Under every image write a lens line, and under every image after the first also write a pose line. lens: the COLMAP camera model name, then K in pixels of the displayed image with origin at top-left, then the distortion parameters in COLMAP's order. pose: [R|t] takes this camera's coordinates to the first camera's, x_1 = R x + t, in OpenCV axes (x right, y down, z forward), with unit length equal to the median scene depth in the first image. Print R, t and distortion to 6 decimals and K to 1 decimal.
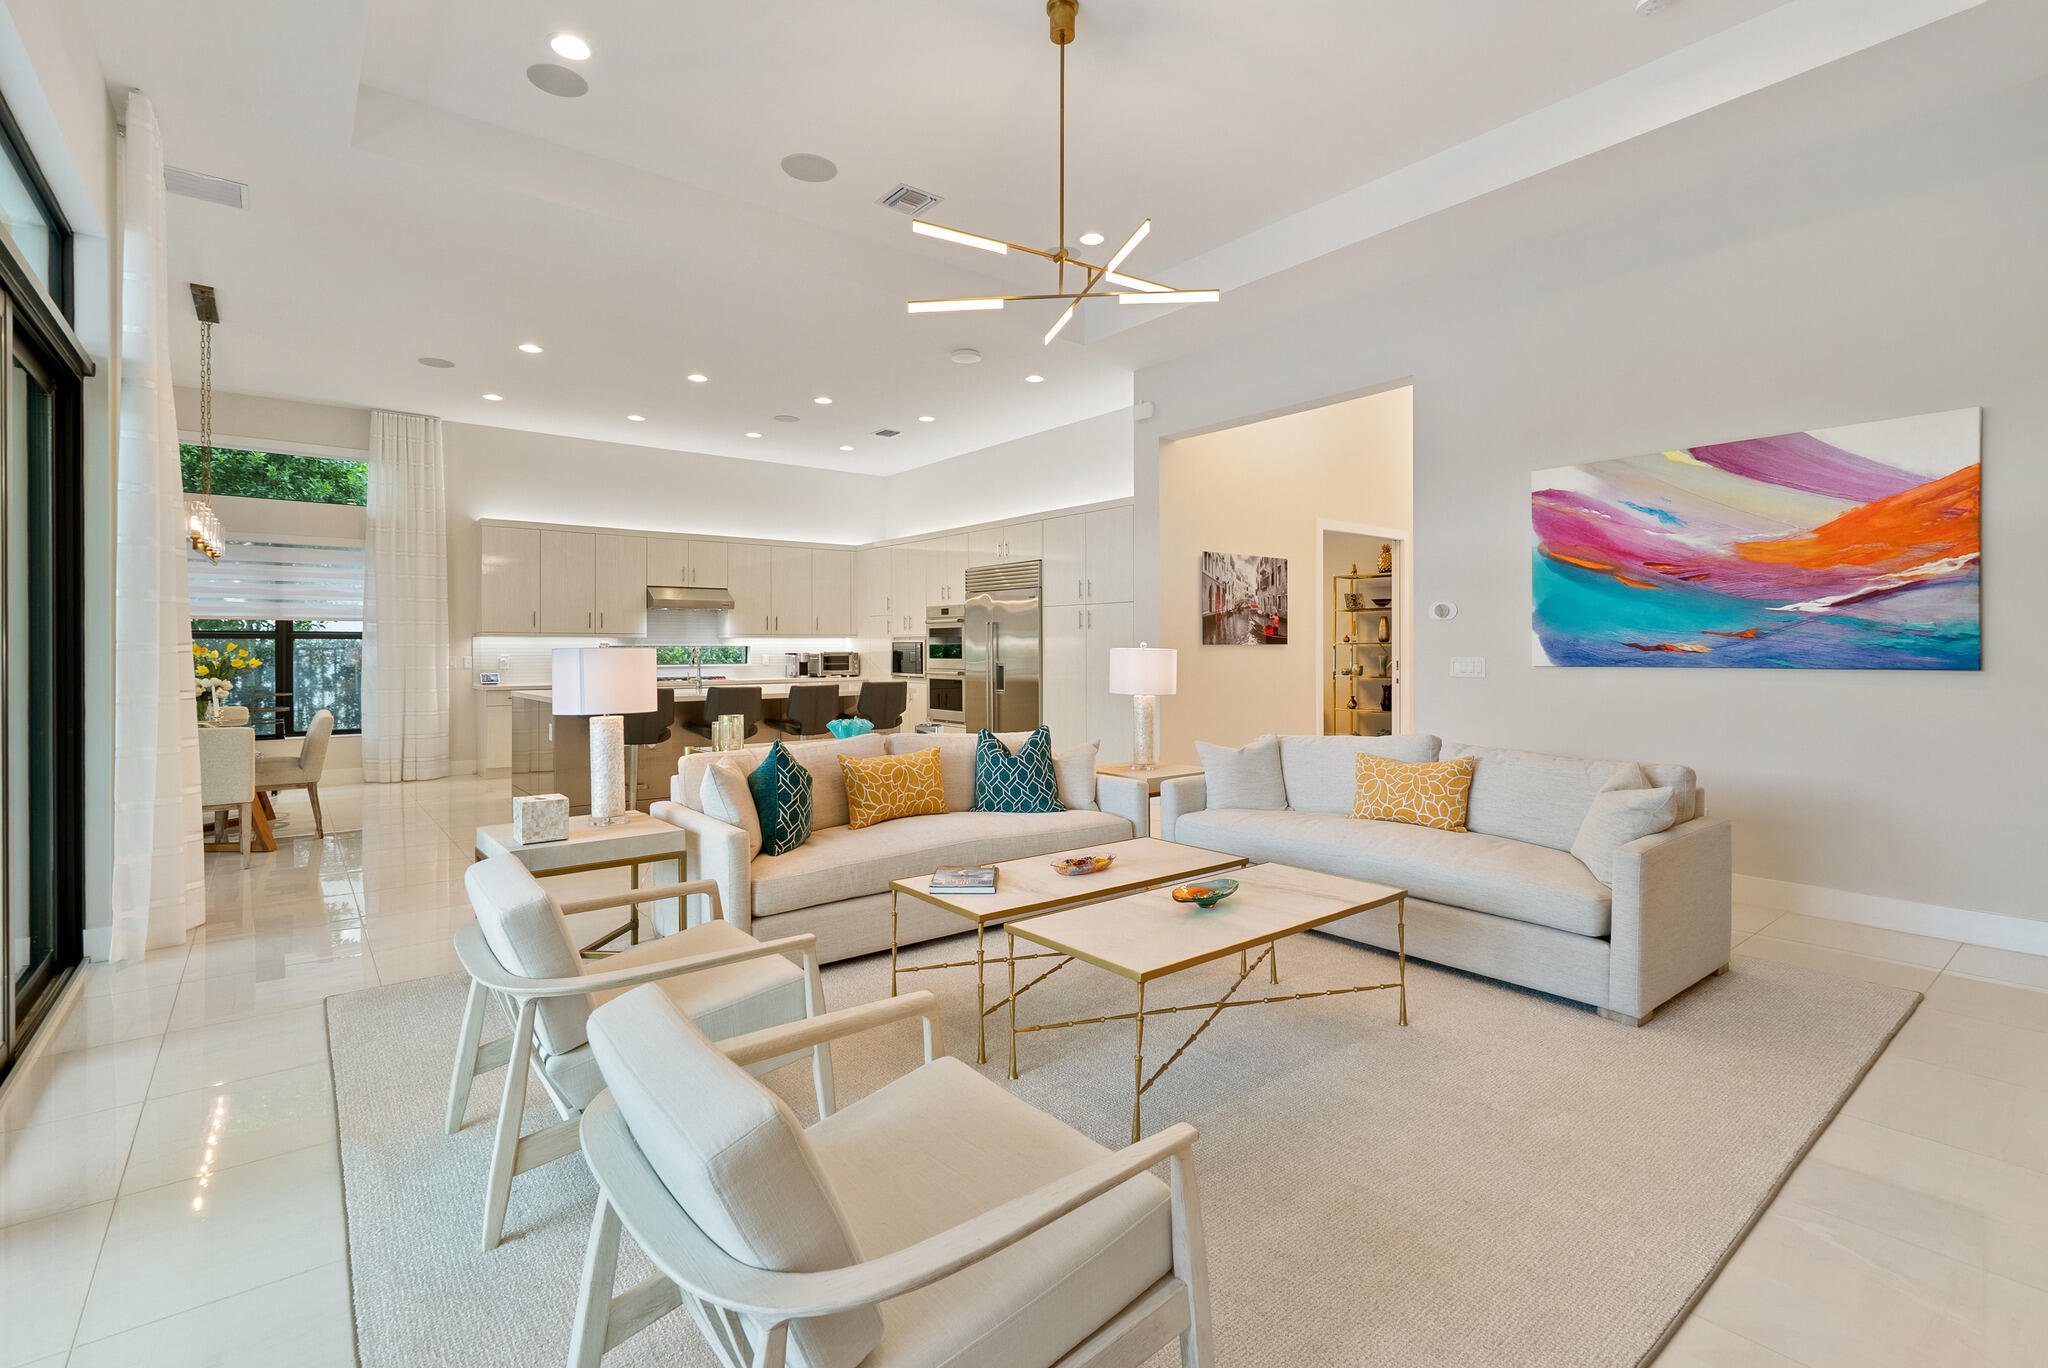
lens RADIAL K [[929.6, 0, 1026.1], [0, 929.6, 654.4], [0, 0, 1]] dist [-0.011519, 0.004309]
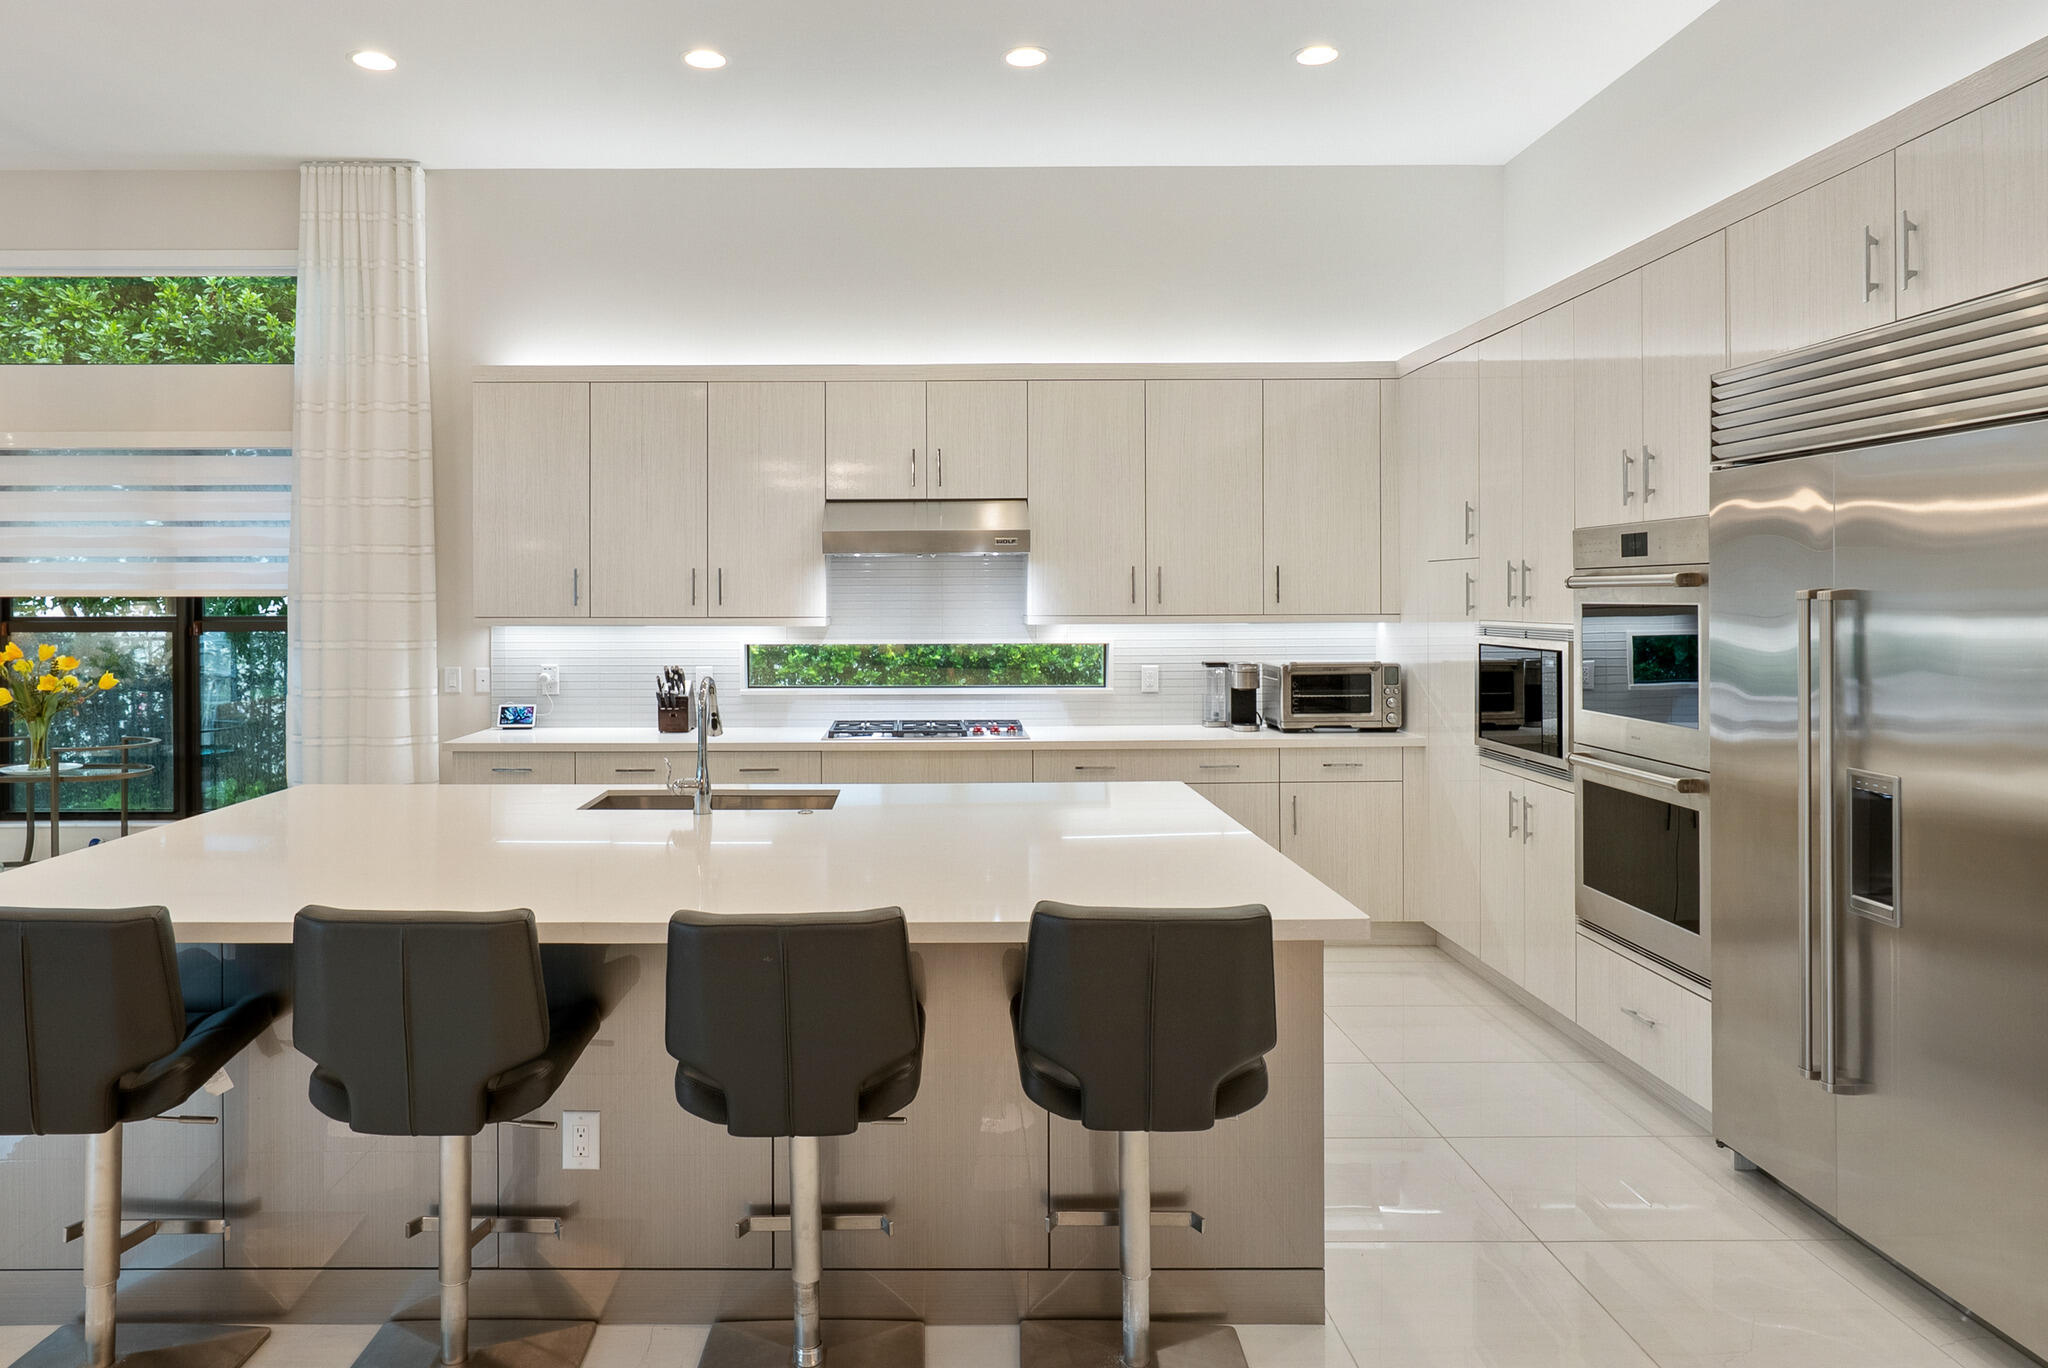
lens RADIAL K [[1335.7, 0, 922.7], [0, 1335.7, 604.6], [0, 0, 1]] dist [-0.004473, 0.003790]
pose [[0.778206, 0.002431, -0.628004, -0.006321], [-0.002135, 0.999997, 0.001226, -0.036251], [0.628006, 0.000387, 0.778209, 0.723340]]
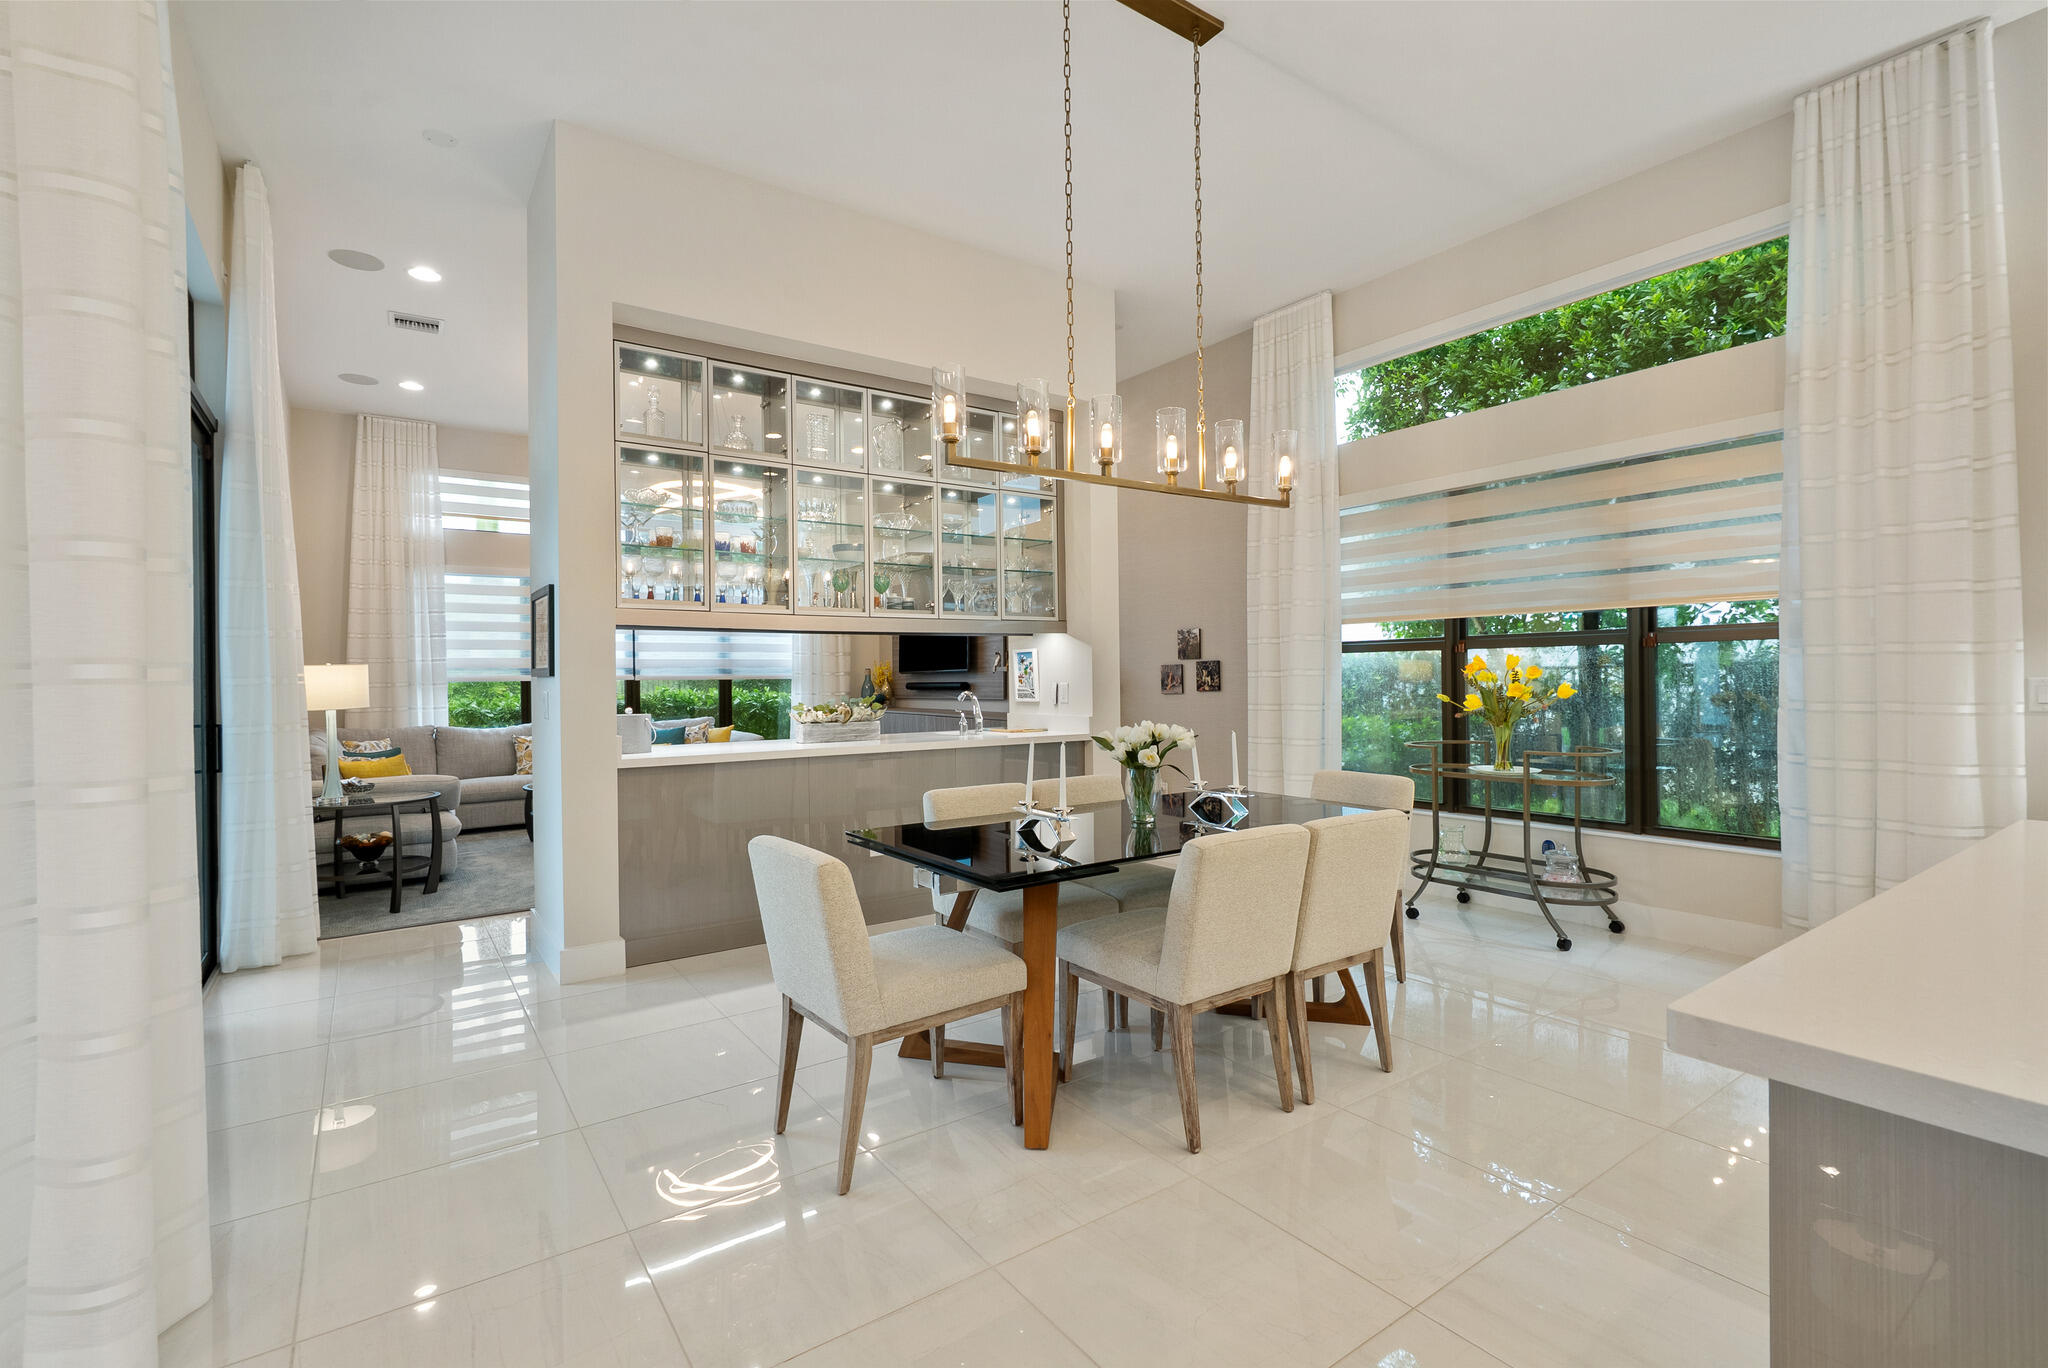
lens RADIAL K [[929.6, 0, 1021.3], [0, 929.6, 678.9], [0, 0, 1]] dist [-0.011519, 0.004309]
pose [[-0.063039, 0.003956, -0.998003, -0.285116], [0.003886, 0.999986, 0.003719, -0.000265], [0.998004, -0.003644, -0.063053, 0.737946]]
